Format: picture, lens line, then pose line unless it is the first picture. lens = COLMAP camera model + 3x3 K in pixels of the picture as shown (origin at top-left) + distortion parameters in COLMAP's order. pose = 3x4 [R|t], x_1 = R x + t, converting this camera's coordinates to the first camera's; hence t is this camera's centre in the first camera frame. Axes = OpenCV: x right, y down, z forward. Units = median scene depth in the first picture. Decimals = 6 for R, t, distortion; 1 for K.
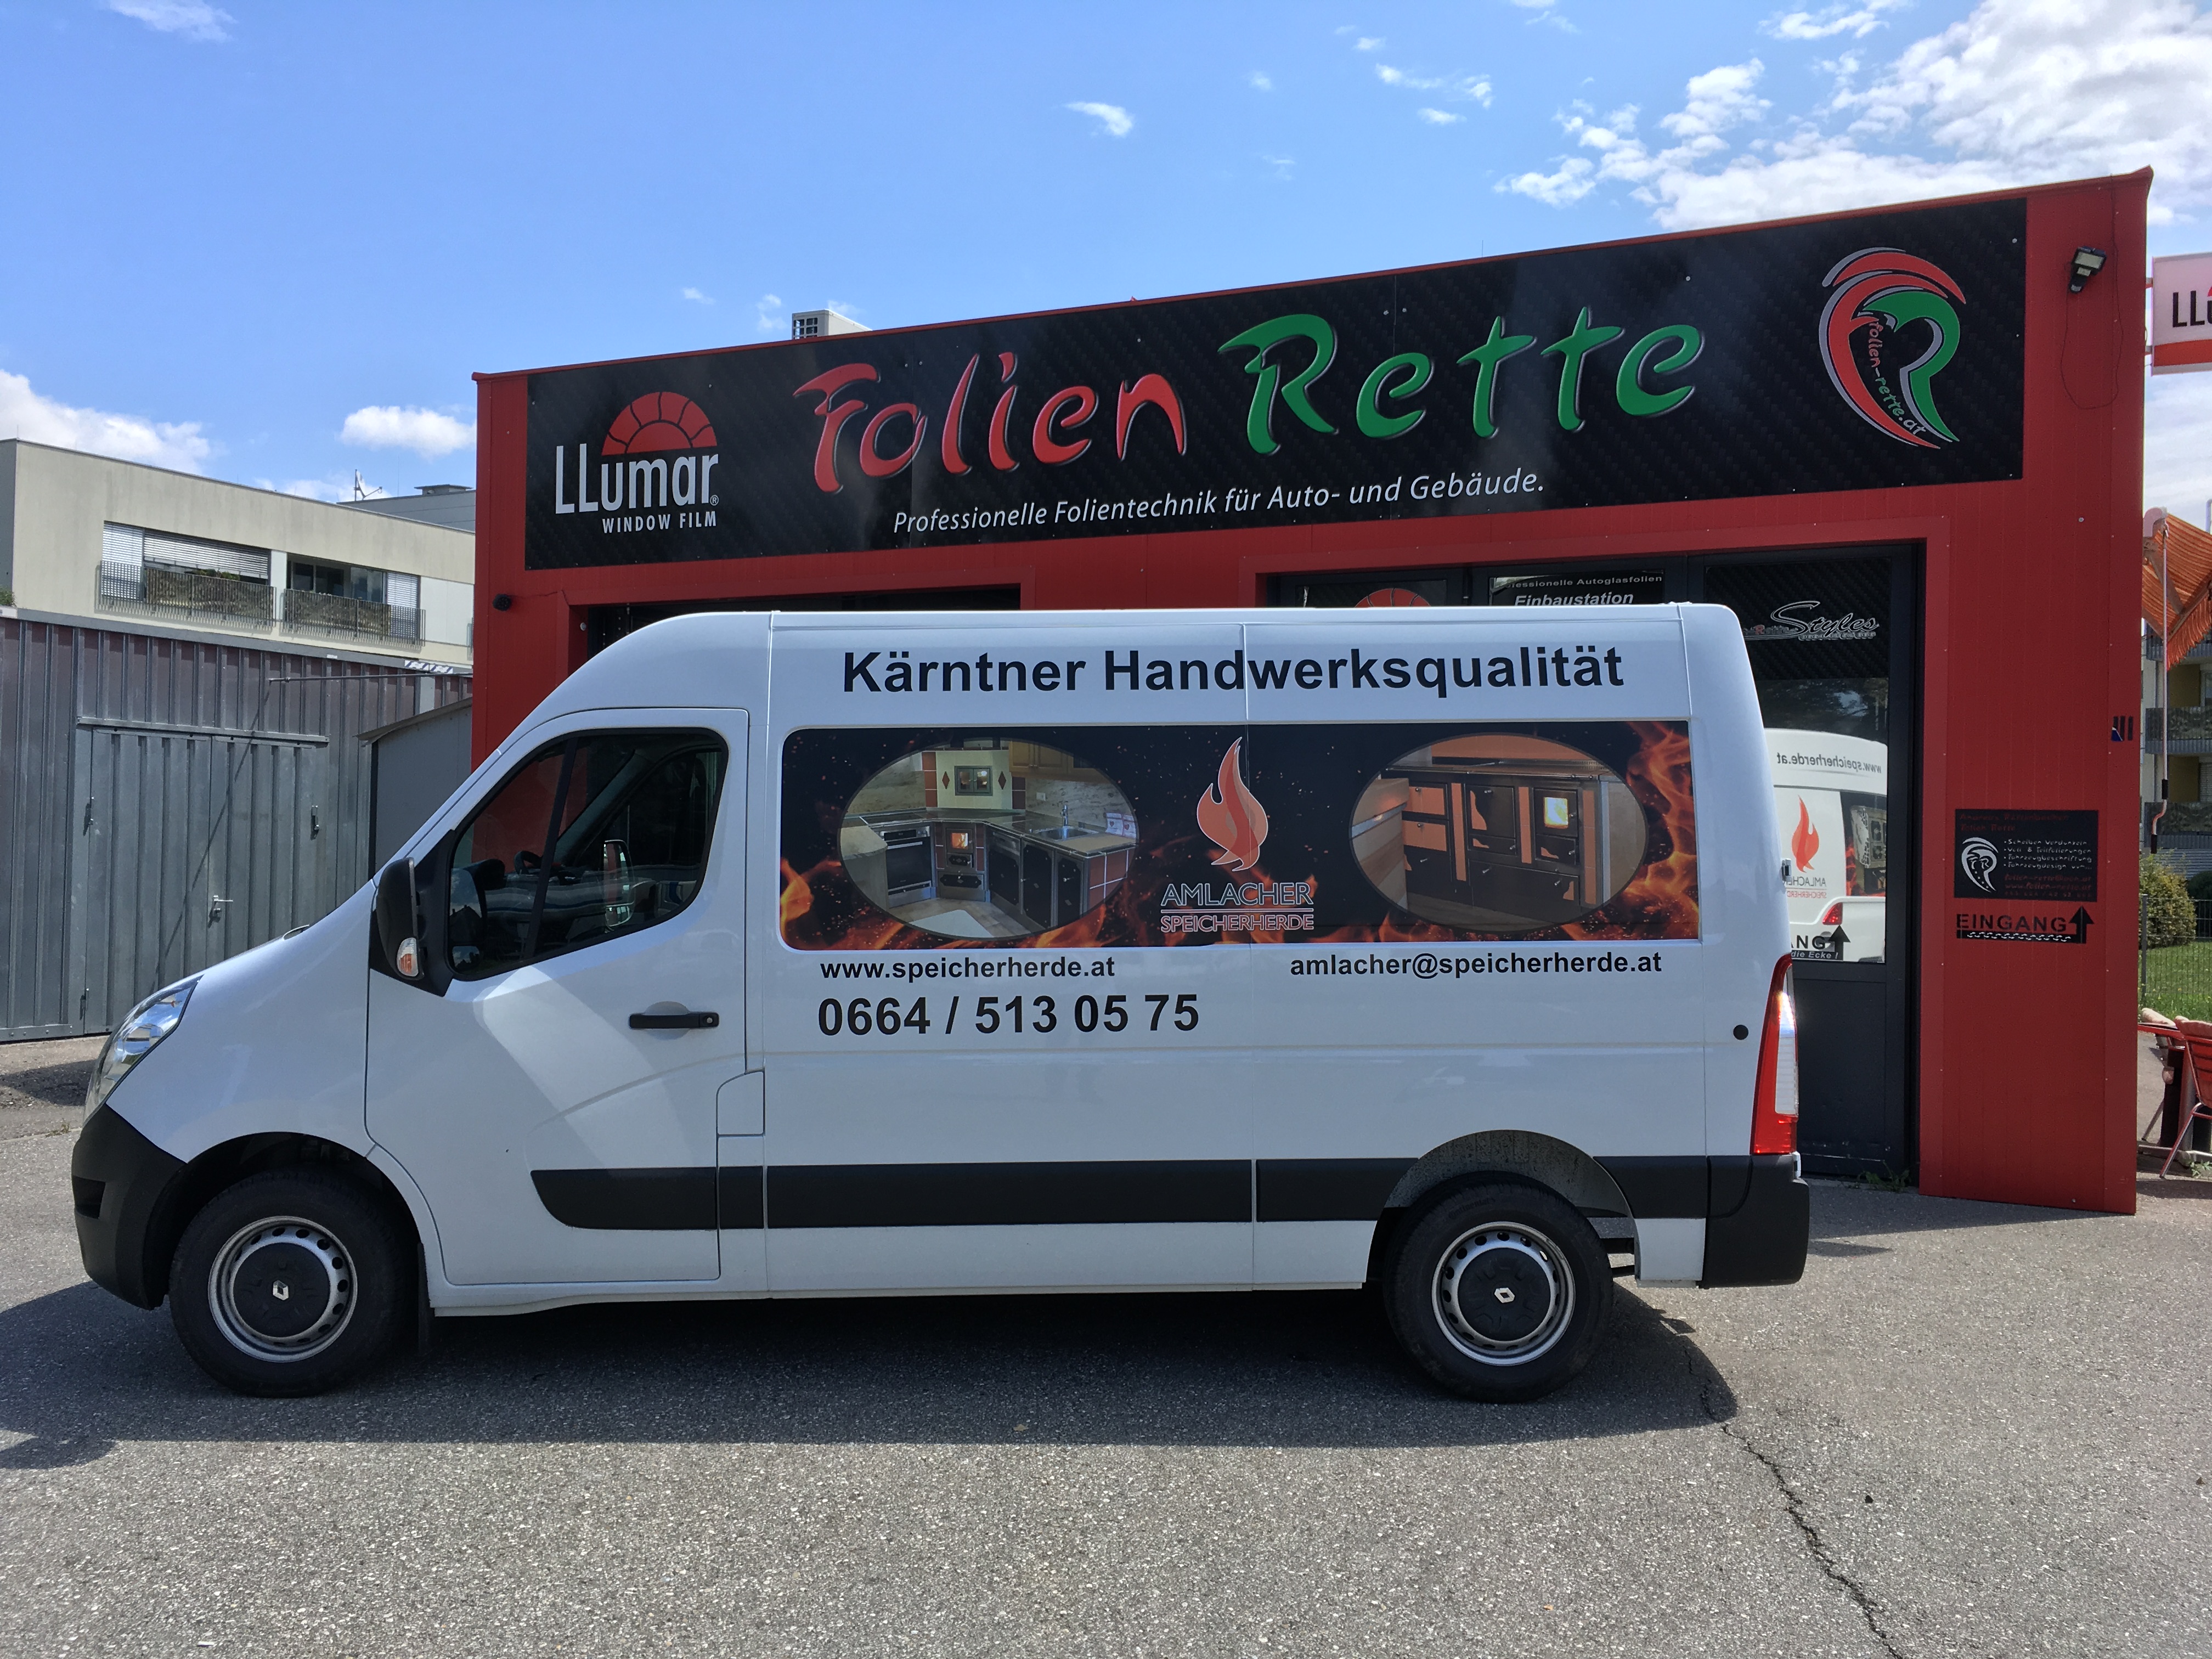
lens RADIAL K [[1856.9, 0, 1147.2], [0, 1856.9, 832.8], [0, 0, 1]] dist [0.079120, -0.090781]
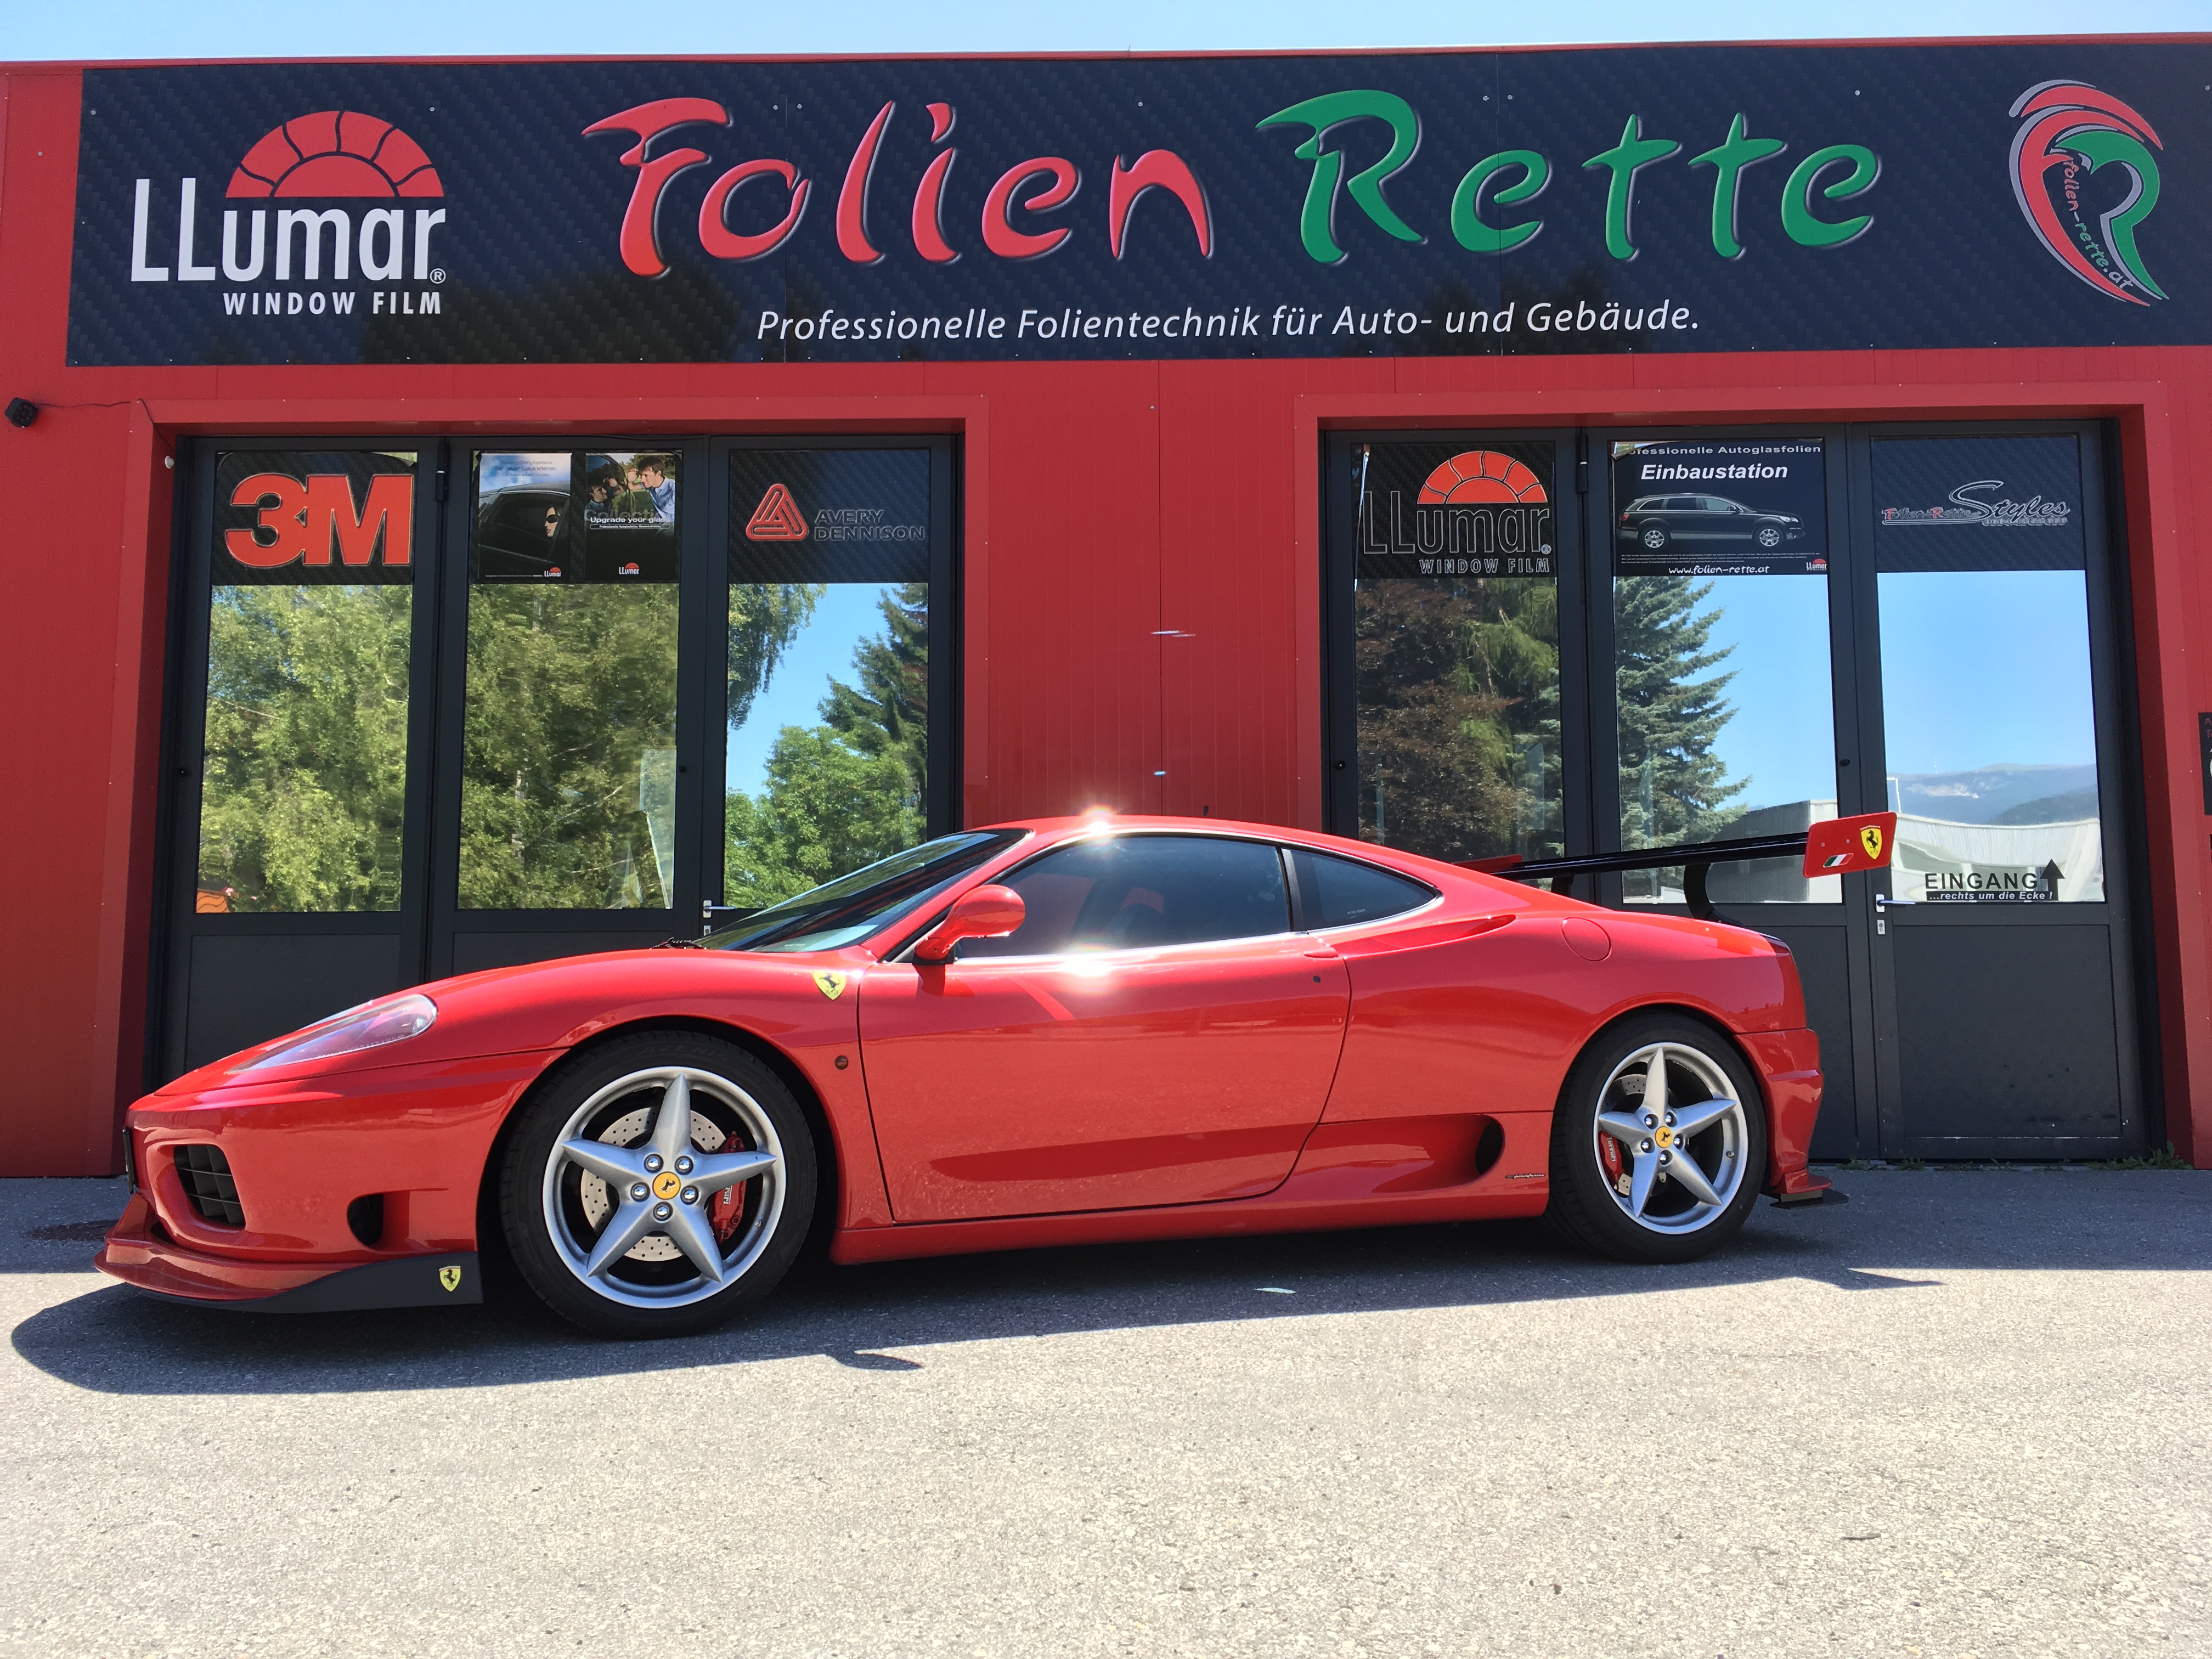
lens RADIAL K [[1856.9, 0, 1114.2], [0, 1856.9, 823.0], [0, 0, 1]] dist [0.079120, -0.090781]
pose [[0.913279, 0.019597, 0.406864, -0.321368], [0.020128, 0.995451, -0.093128, 0.092829], [-0.406838, 0.093241, 0.908729, 0.363641]]
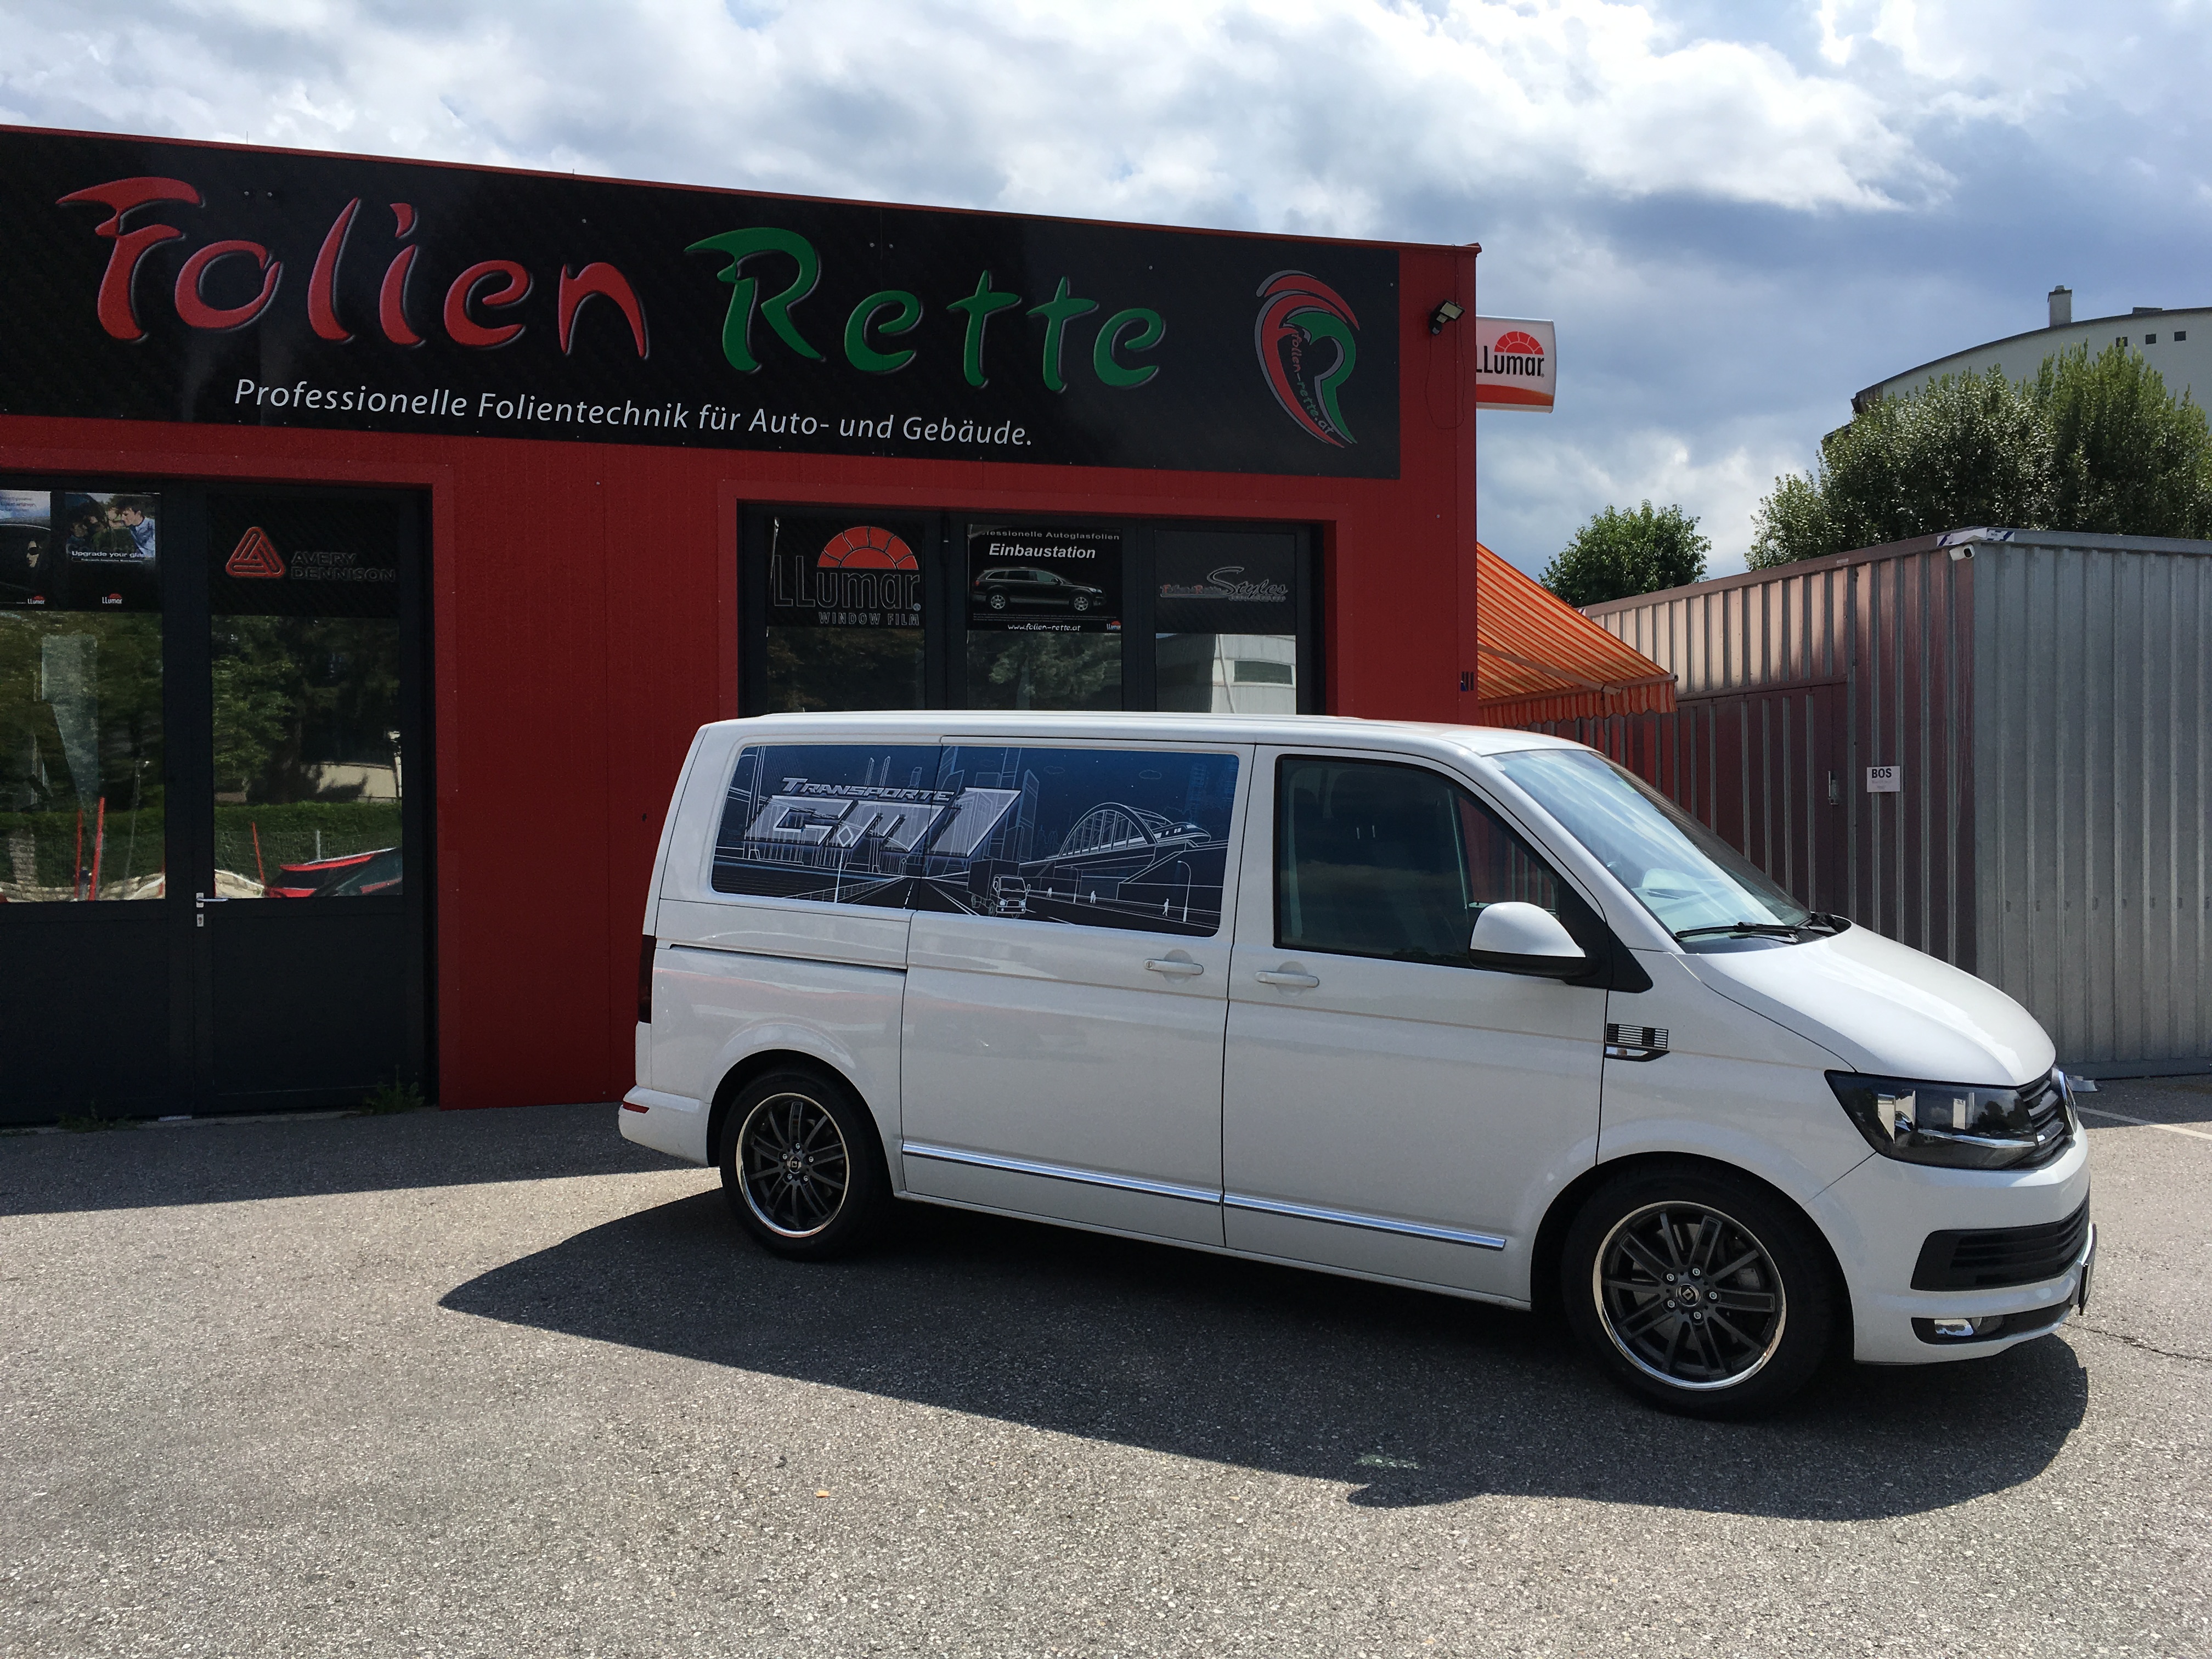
lens RADIAL K [[1856.9, 0, 1112.2], [0, 1856.9, 819.4], [0, 0, 1]] dist [0.079120, -0.090781]
pose [[0.748899, -0.032781, 0.661873, -0.428331], [0.018179, 0.999416, 0.028929, -0.001762], [-0.662435, -0.009633, 0.749058, 0.169231]]
